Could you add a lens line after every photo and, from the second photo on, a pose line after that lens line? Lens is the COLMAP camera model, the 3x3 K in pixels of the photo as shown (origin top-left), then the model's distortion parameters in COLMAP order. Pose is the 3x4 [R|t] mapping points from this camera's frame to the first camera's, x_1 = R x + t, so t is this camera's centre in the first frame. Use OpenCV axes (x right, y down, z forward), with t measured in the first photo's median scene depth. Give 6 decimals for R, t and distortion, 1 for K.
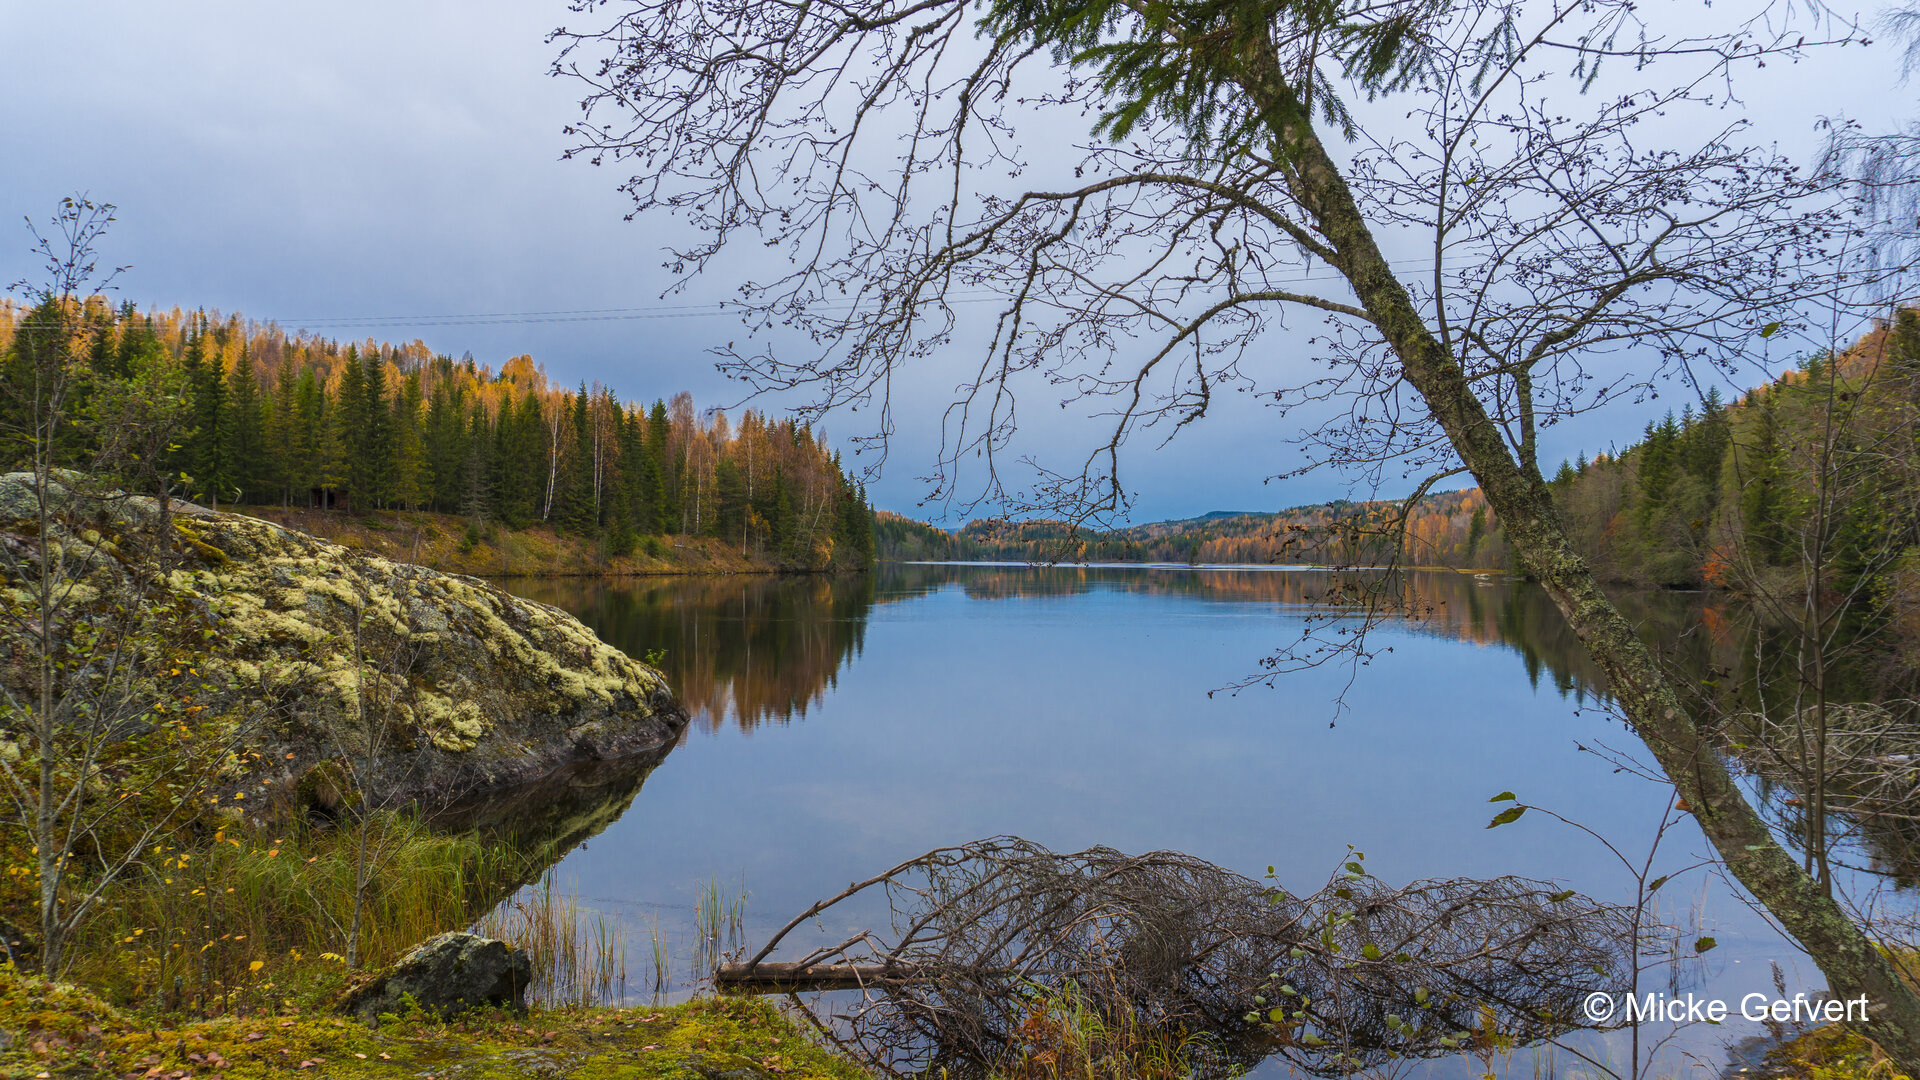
lens RADIAL K [[1306.3, 0, 961.3], [0, 1306.3, 539.9], [0, 0, 1]] dist [-0.015331, -0.004166]
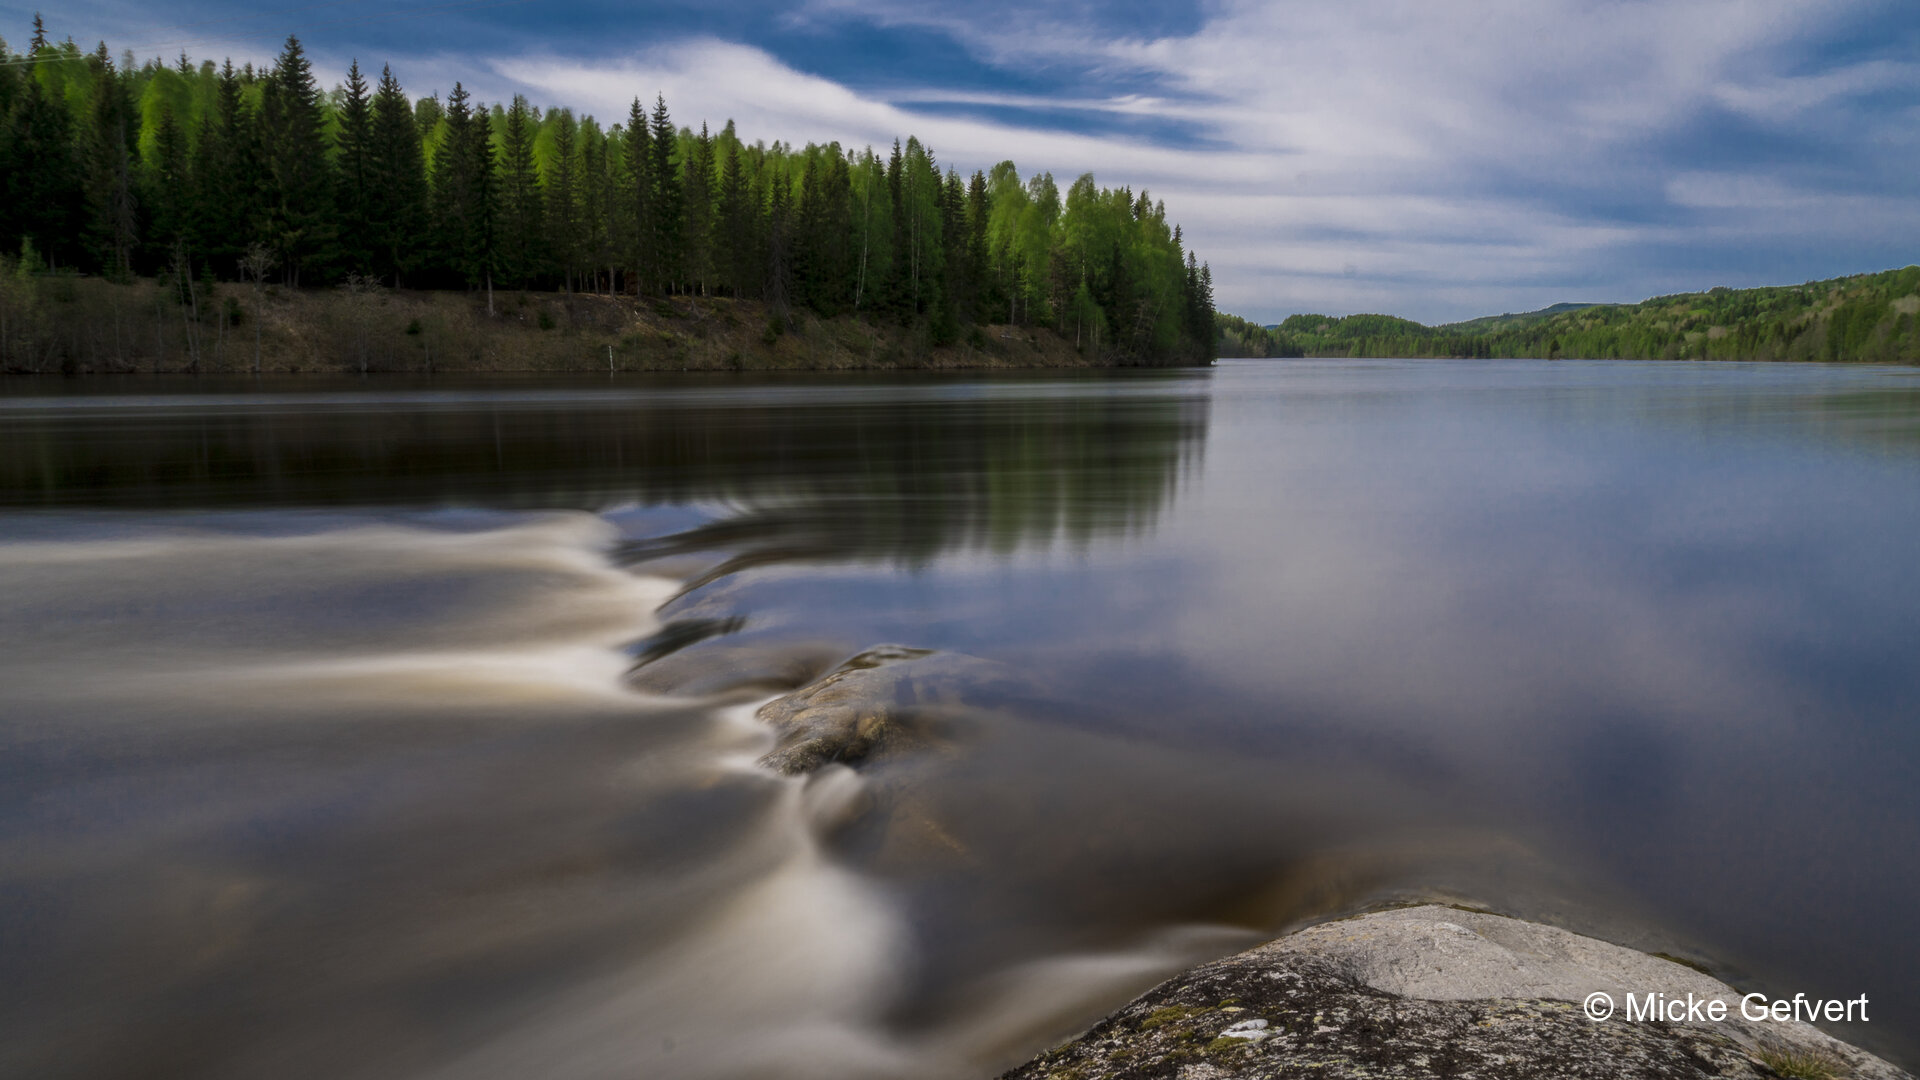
lens RADIAL K [[1306.3, 0, 960.8], [0, 1306.3, 542.4], [0, 0, 1]] dist [-0.015331, -0.004166]
pose [[0.973456, 0.027615, -0.227201, -0.053073], [0.007800, 0.988115, 0.153520, 0.007052], [0.228740, -0.151217, 0.961671, 0.165341]]
